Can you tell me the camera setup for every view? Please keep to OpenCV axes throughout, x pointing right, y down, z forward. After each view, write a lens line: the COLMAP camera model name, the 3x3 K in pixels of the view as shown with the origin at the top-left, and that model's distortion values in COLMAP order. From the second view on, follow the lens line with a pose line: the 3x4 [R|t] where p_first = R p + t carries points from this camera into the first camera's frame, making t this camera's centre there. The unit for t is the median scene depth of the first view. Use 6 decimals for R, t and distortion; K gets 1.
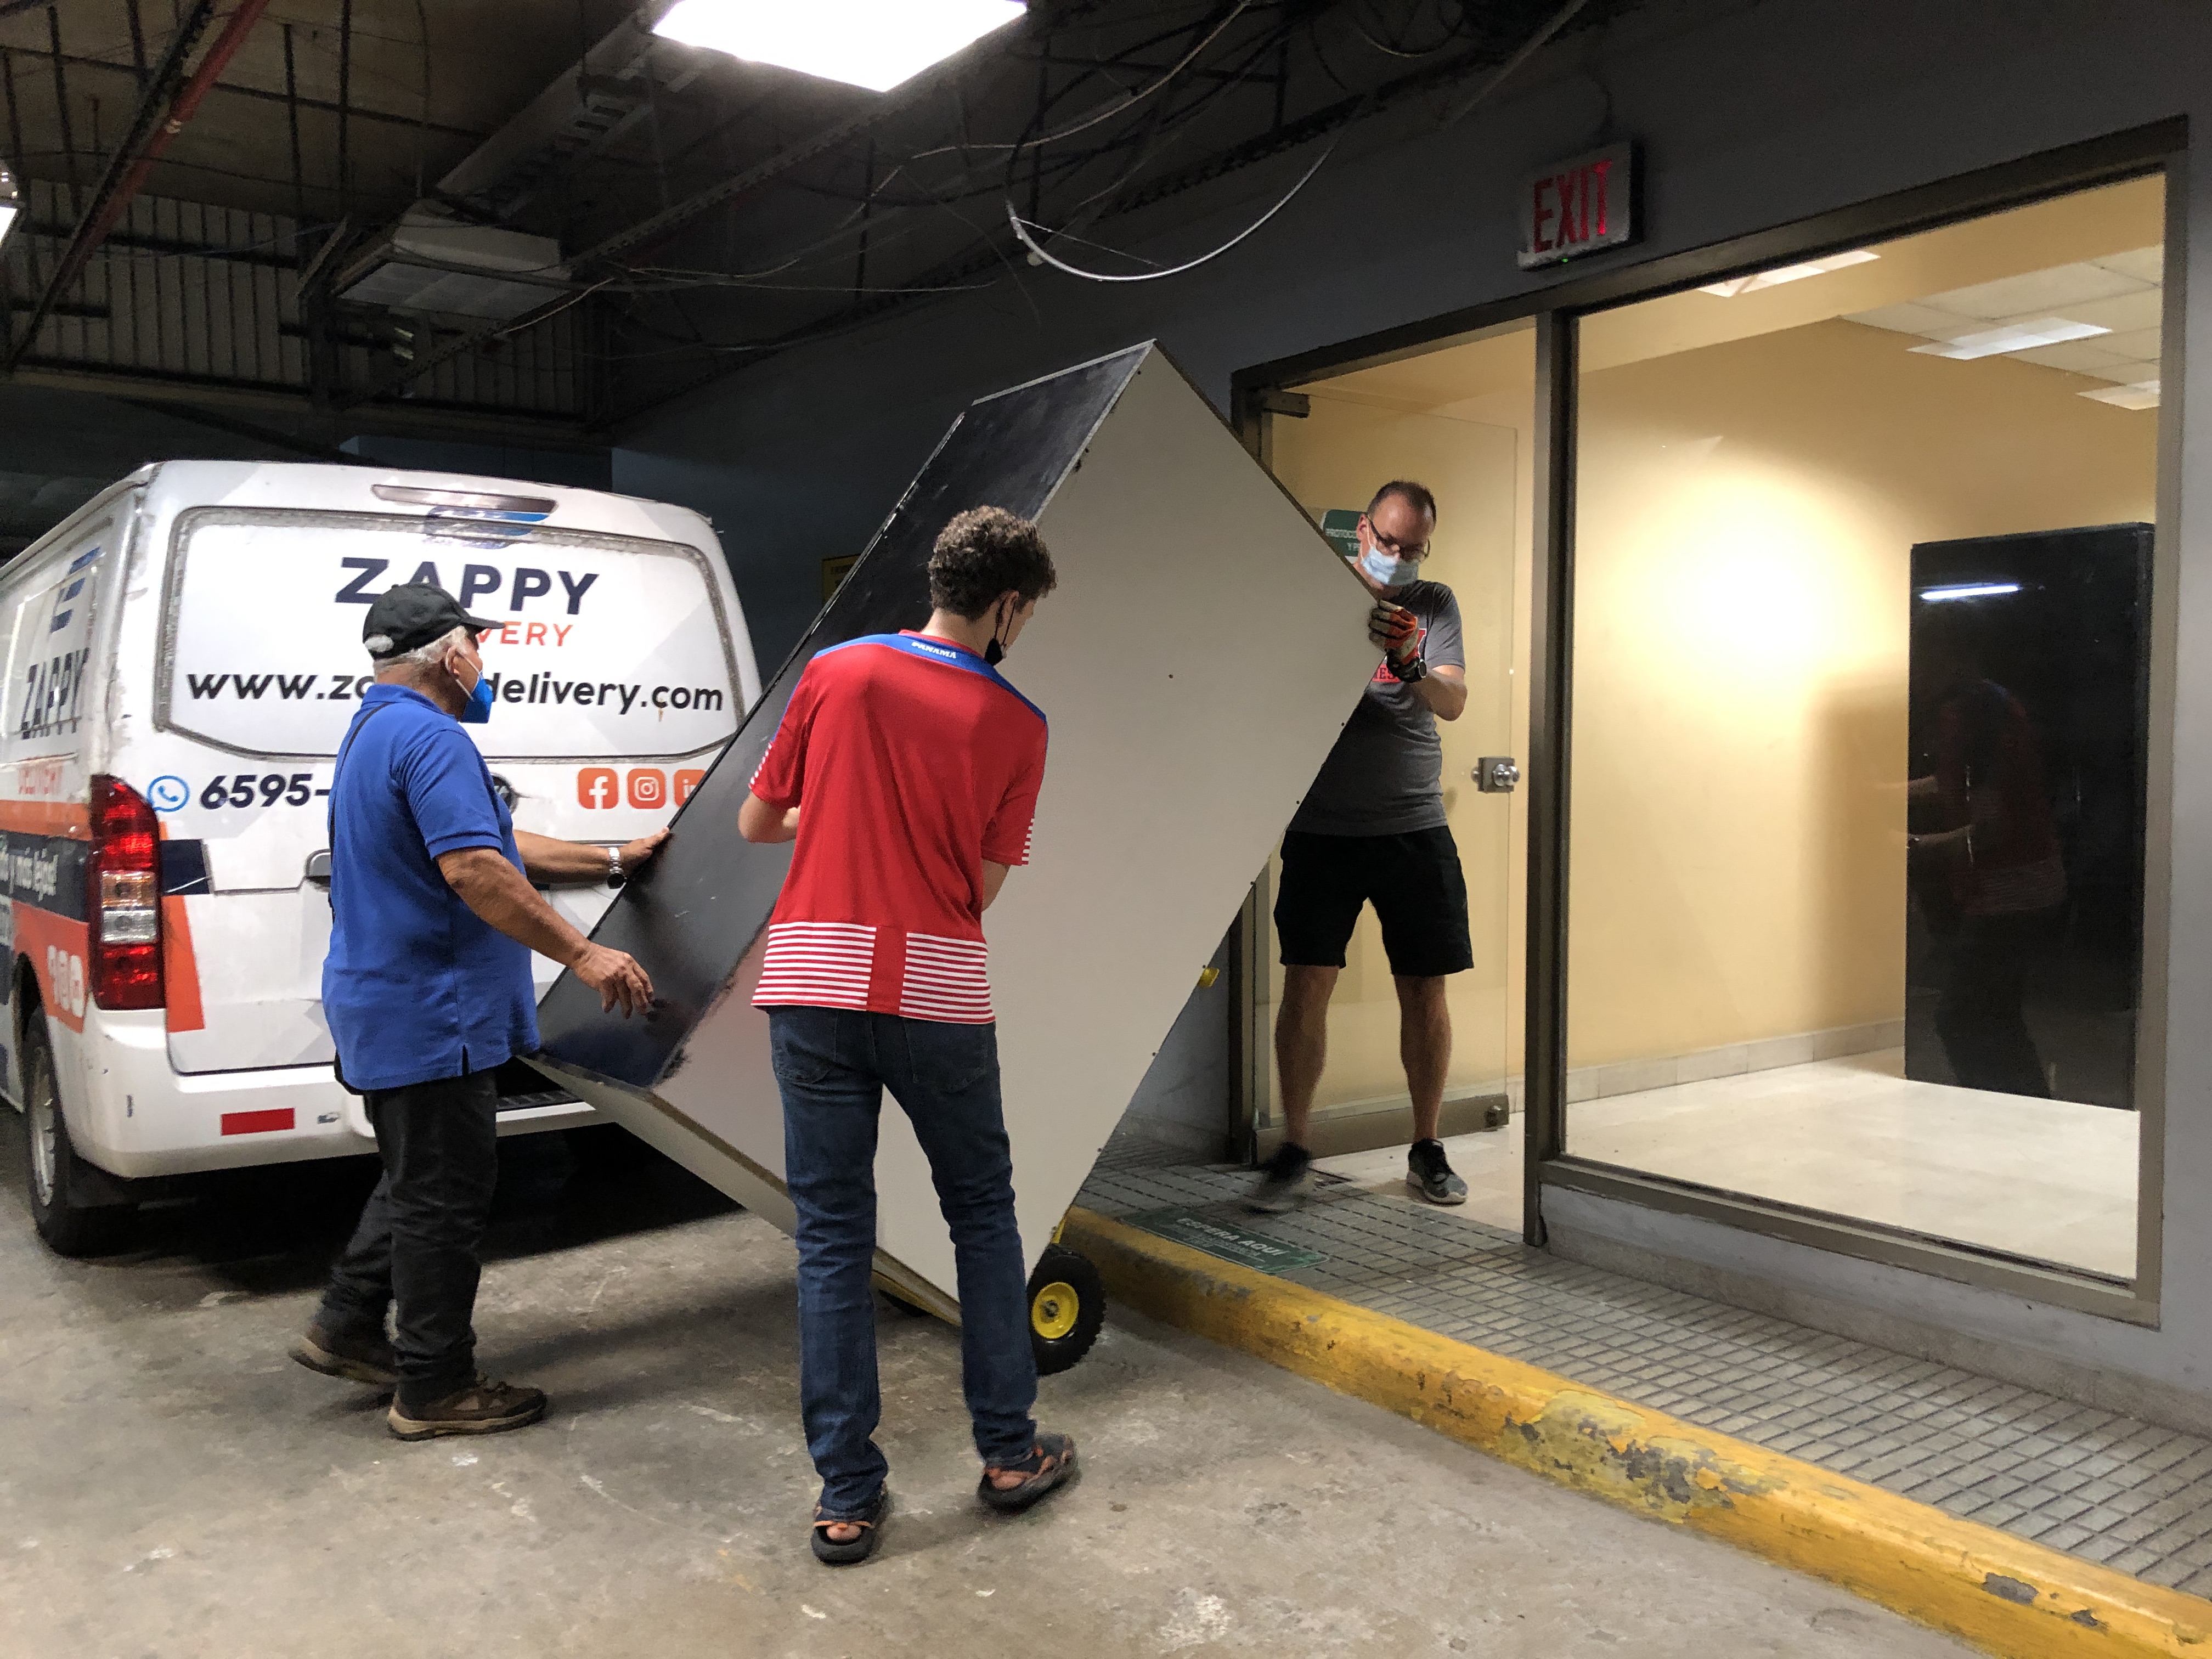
lens RADIAL K [[1810.4, 0, 1105.0], [0, 1810.4, 831.9], [0, 0, 1]] dist [-0.005616, 0.020293]
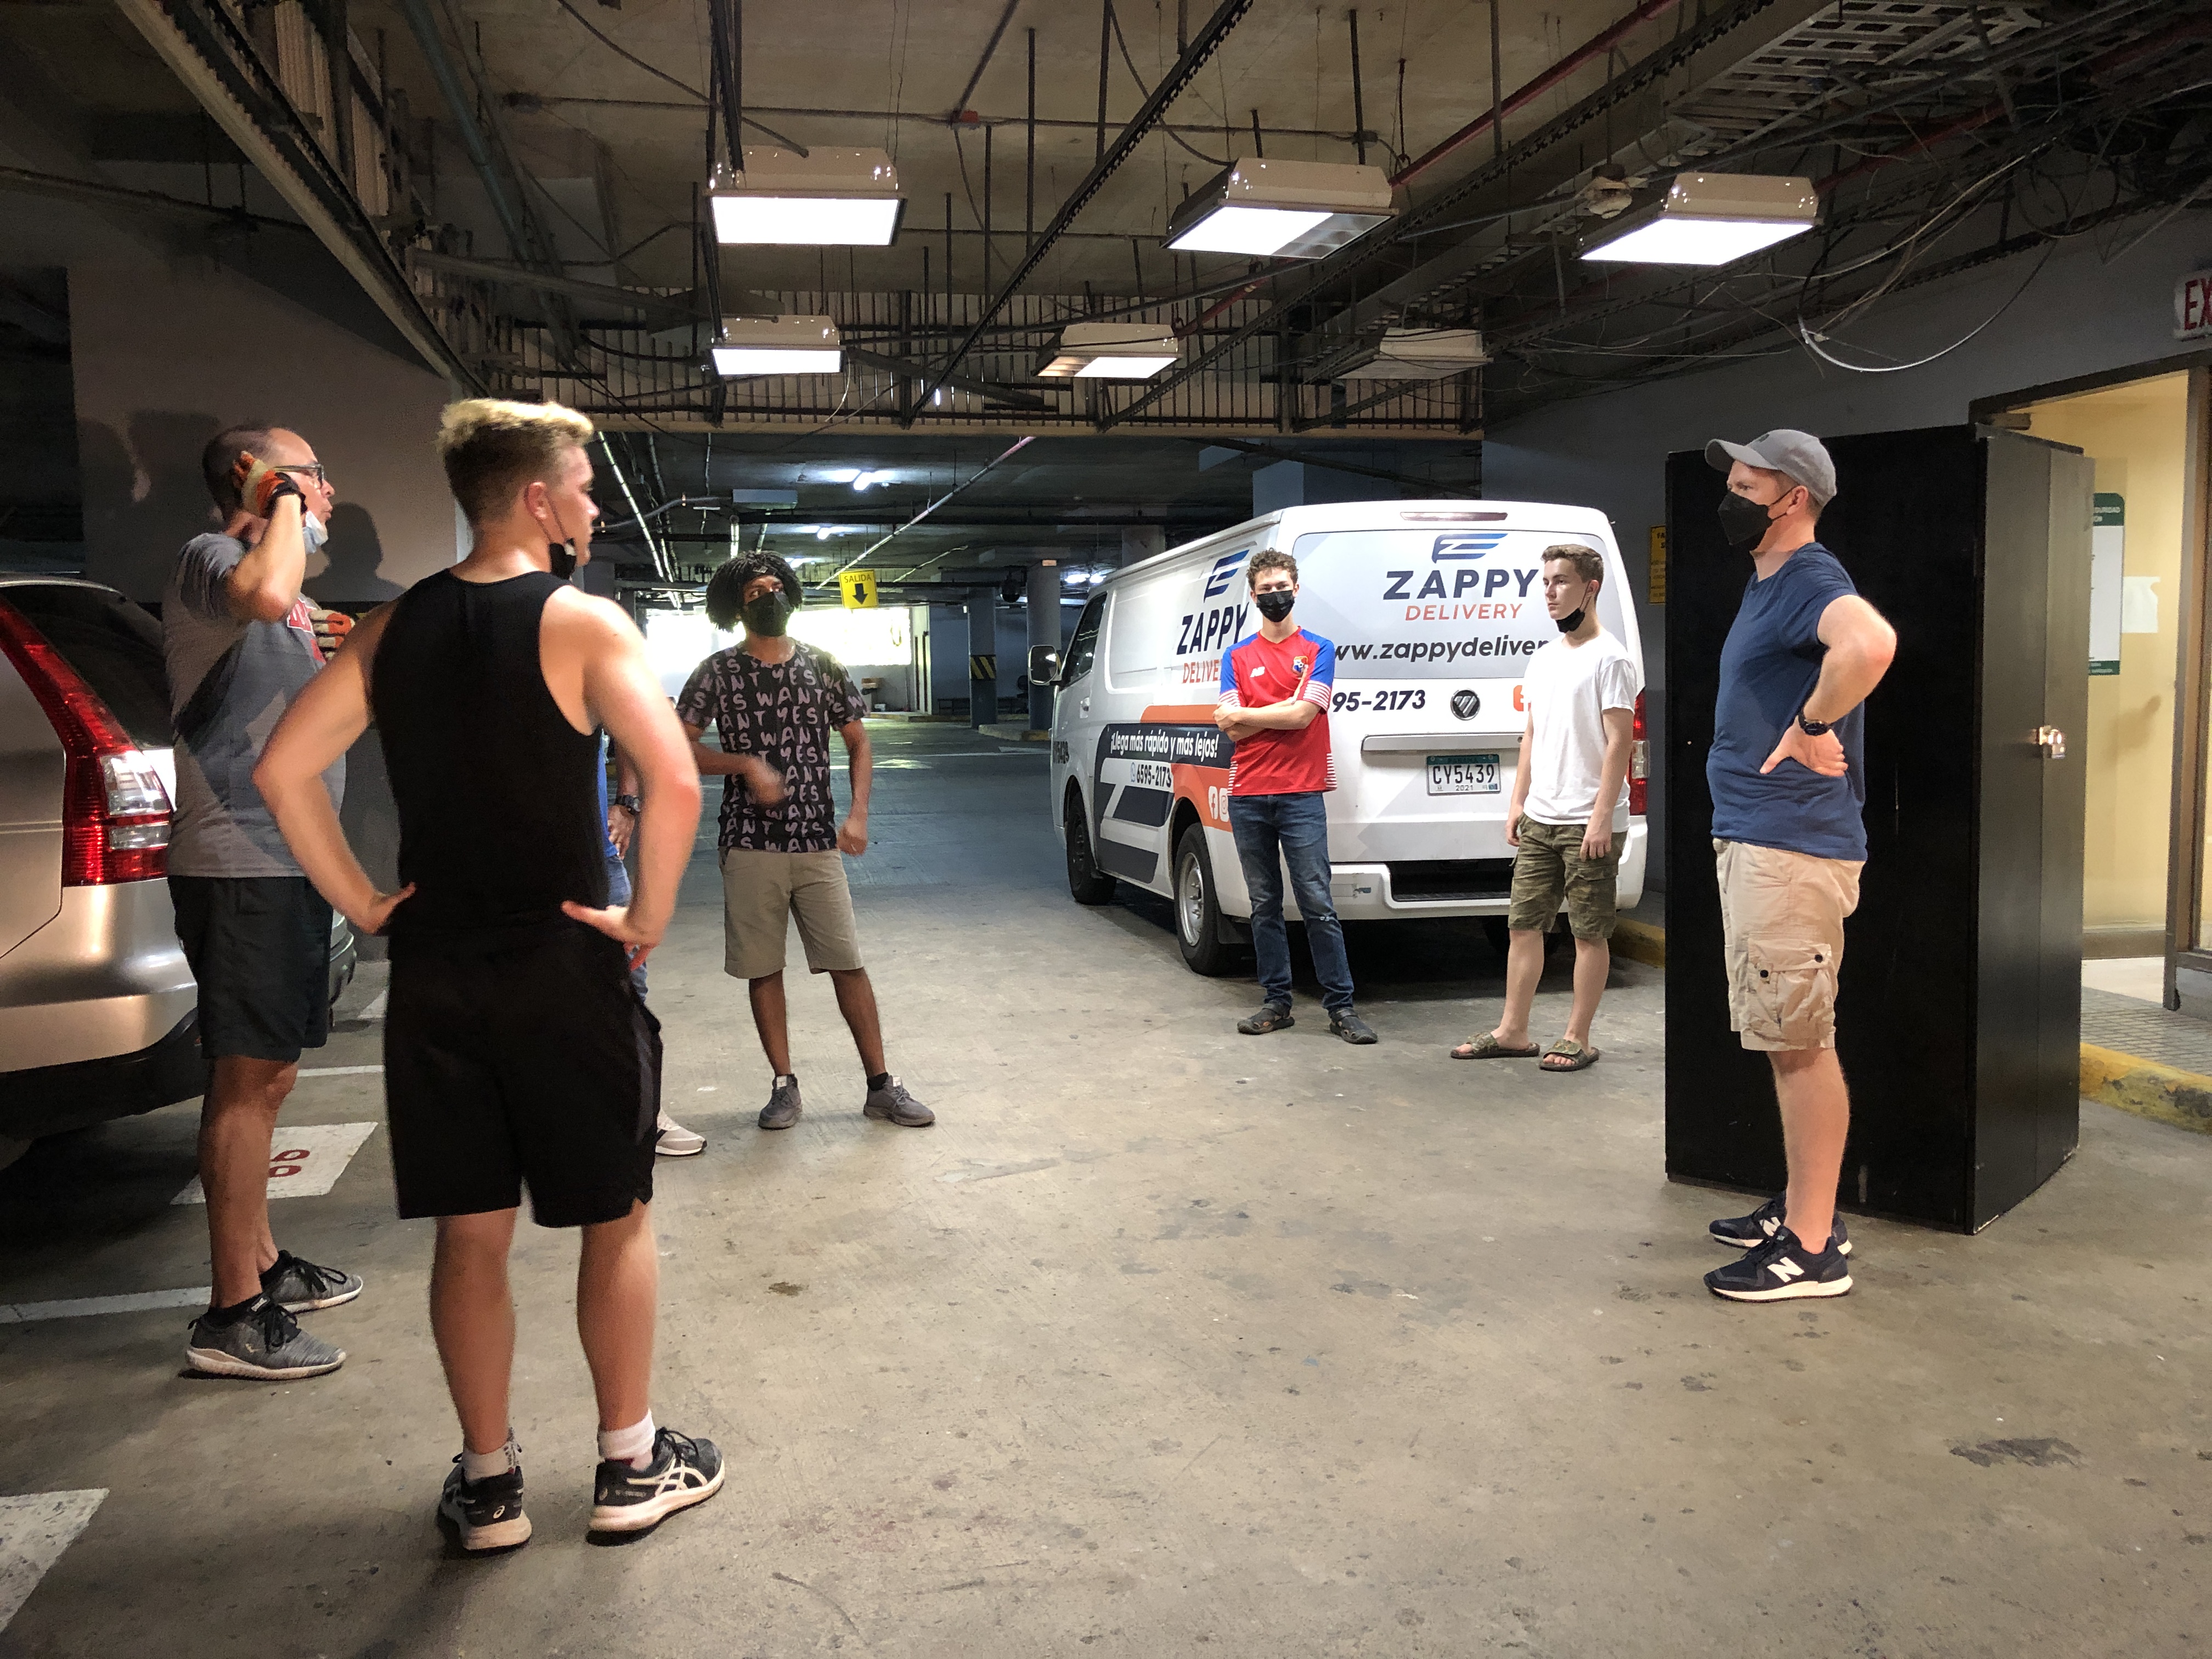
lens RADIAL K [[1810.4, 0, 1104.1], [0, 1810.4, 817.8], [0, 0, 1]] dist [-0.005616, 0.020293]
pose [[0.912185, 0.022033, -0.409186, 0.048814], [-0.004981, 0.999076, 0.042693, 0.016220], [0.409748, -0.036906, 0.911452, -0.712119]]
